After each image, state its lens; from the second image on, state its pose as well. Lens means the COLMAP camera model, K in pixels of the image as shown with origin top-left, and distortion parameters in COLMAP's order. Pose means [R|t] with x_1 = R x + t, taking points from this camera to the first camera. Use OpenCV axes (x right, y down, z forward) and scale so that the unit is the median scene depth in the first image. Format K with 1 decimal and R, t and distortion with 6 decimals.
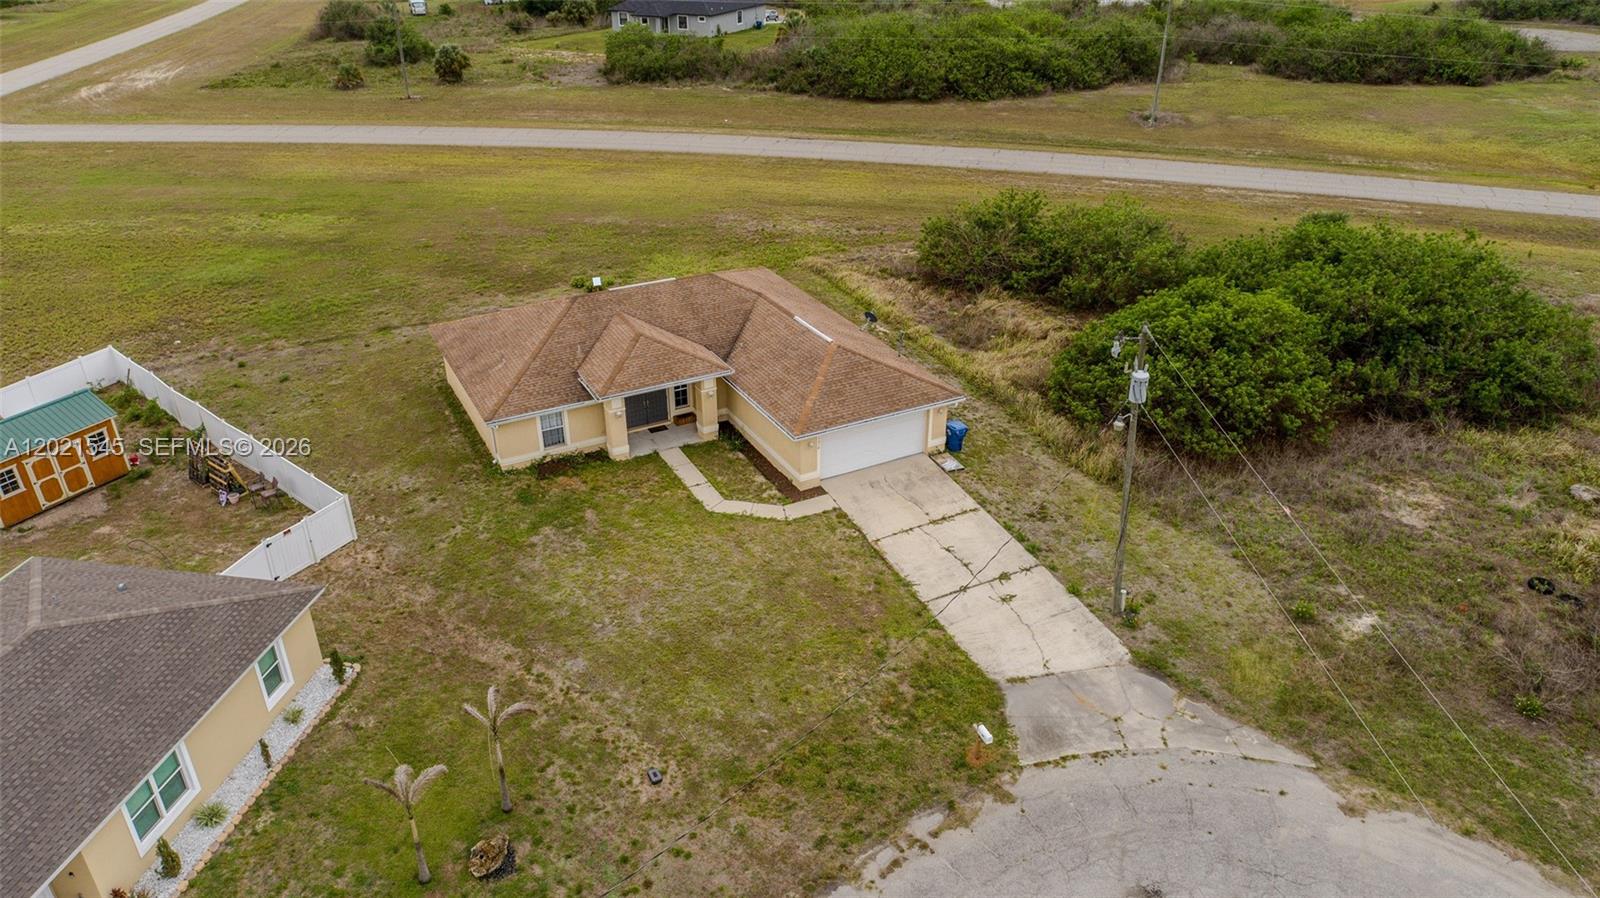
lens RADIAL K [[1083.2, 0, 800.0], [0, 1083.2, 449.0], [0, 0, 1]] dist [-0.011272, 0.009443]
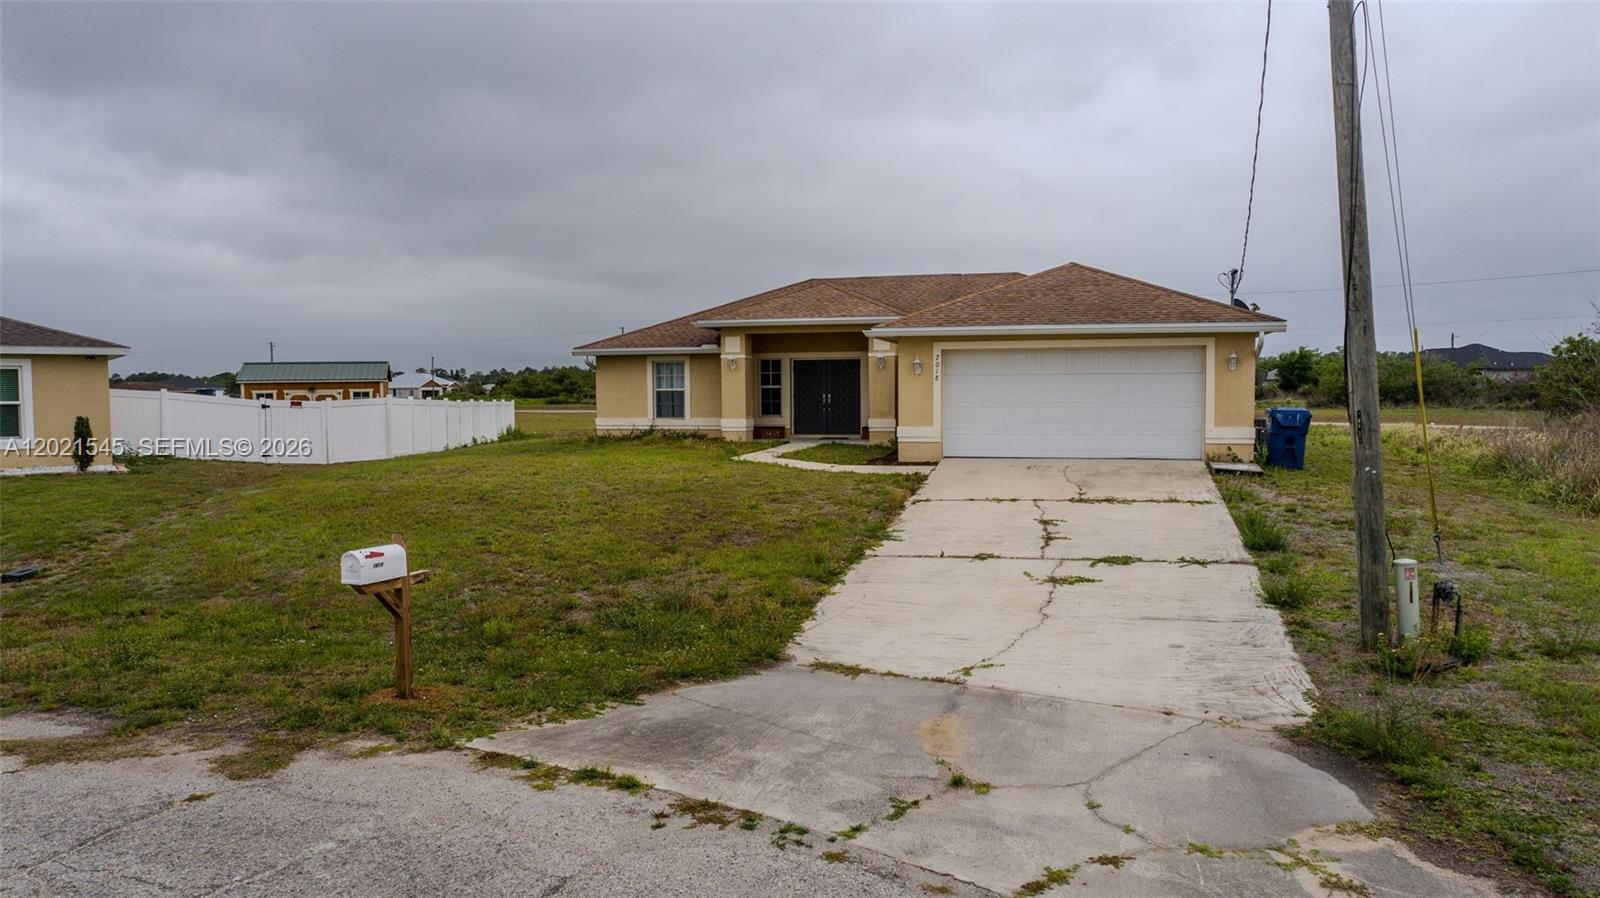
lens RADIAL K [[1082.8, 0, 797.4], [0, 1082.8, 450.8], [0, 0, 1]] dist [-0.009515, 0.010397]
pose [[0.732748, 0.036853, -0.679502, 0.363804], [-0.319181, 0.900494, -0.295355, 0.231411], [0.601002, 0.433305, 0.671597, 0.697884]]
